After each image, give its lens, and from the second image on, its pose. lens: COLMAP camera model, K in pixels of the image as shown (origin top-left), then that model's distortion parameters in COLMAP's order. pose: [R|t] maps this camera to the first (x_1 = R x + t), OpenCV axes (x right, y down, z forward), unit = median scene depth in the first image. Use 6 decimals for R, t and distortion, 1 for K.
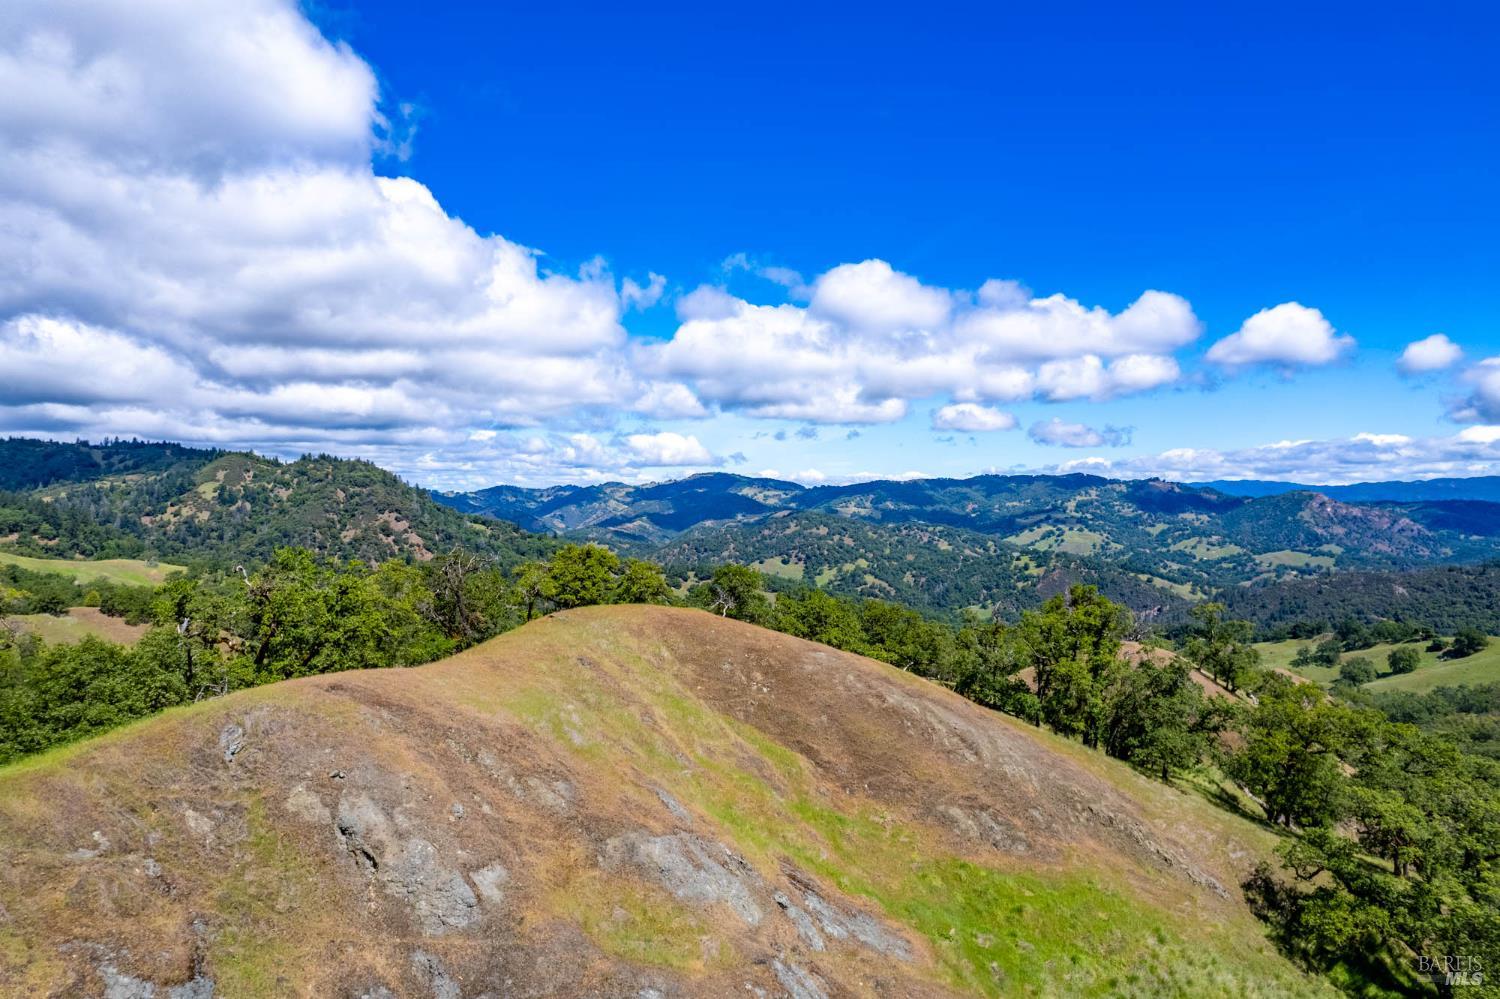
lens RADIAL K [[957.7, 0, 755.4], [0, 957.7, 505.8], [0, 0, 1]] dist [-0.076432, 0.058096]
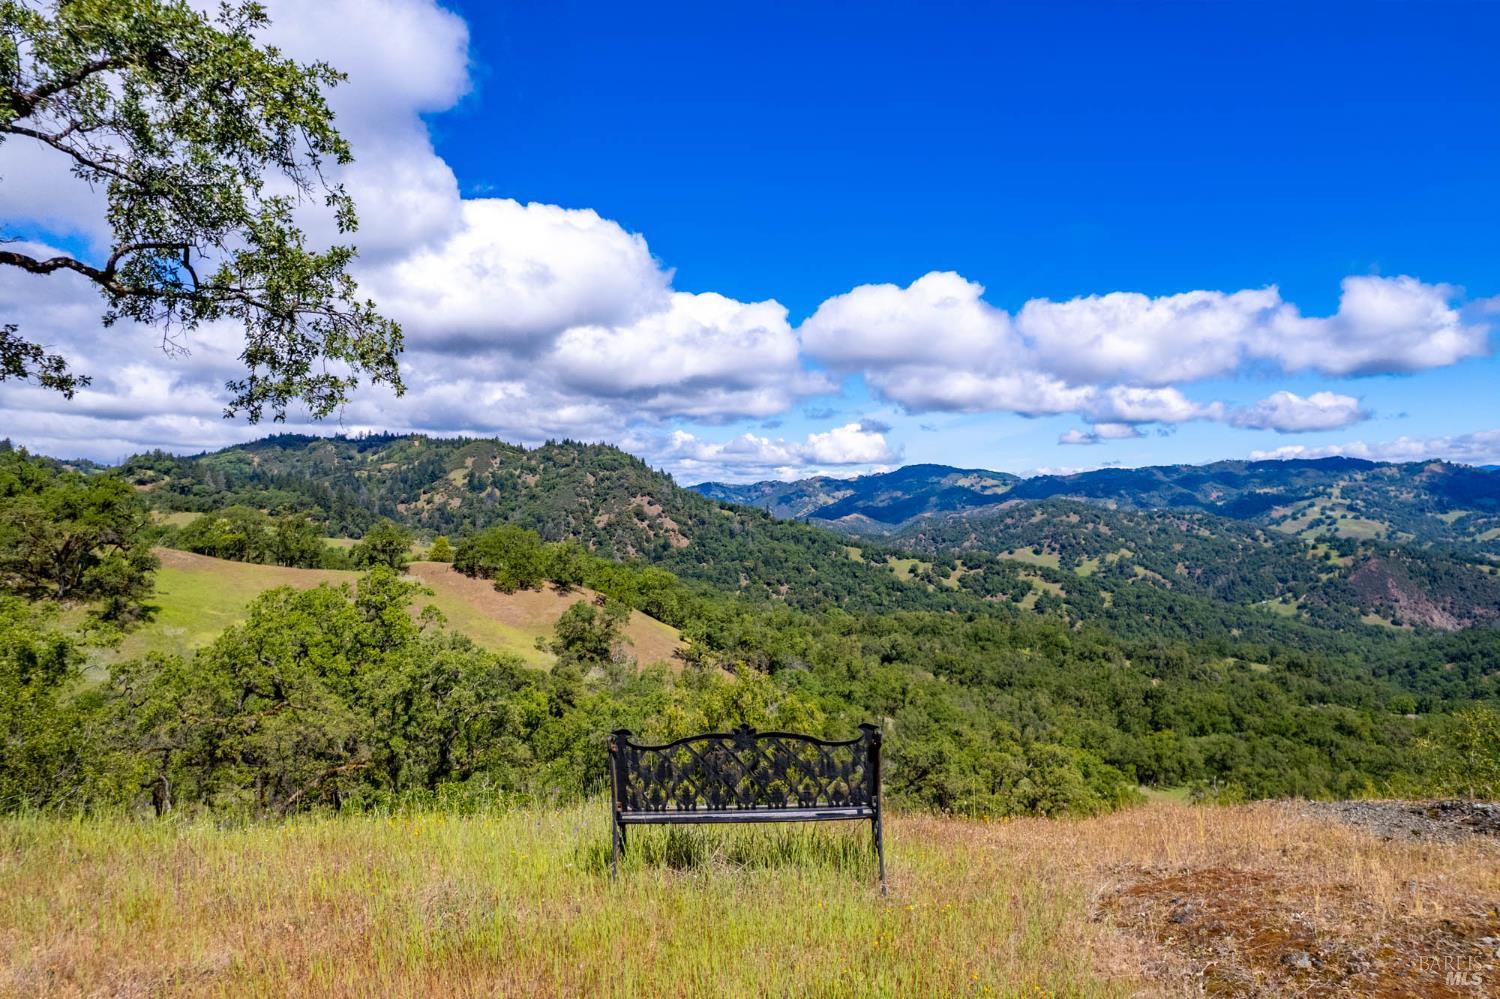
lens RADIAL K [[957.7, 0, 764.0], [0, 957.7, 505.0], [0, 0, 1]] dist [-0.076432, 0.058096]
pose [[0.981143, -0.011172, -0.192962, -0.074449], [0.011631, 0.999932, 0.001244, 0.014091], [0.192935, -0.003465, 0.981206, 0.083304]]
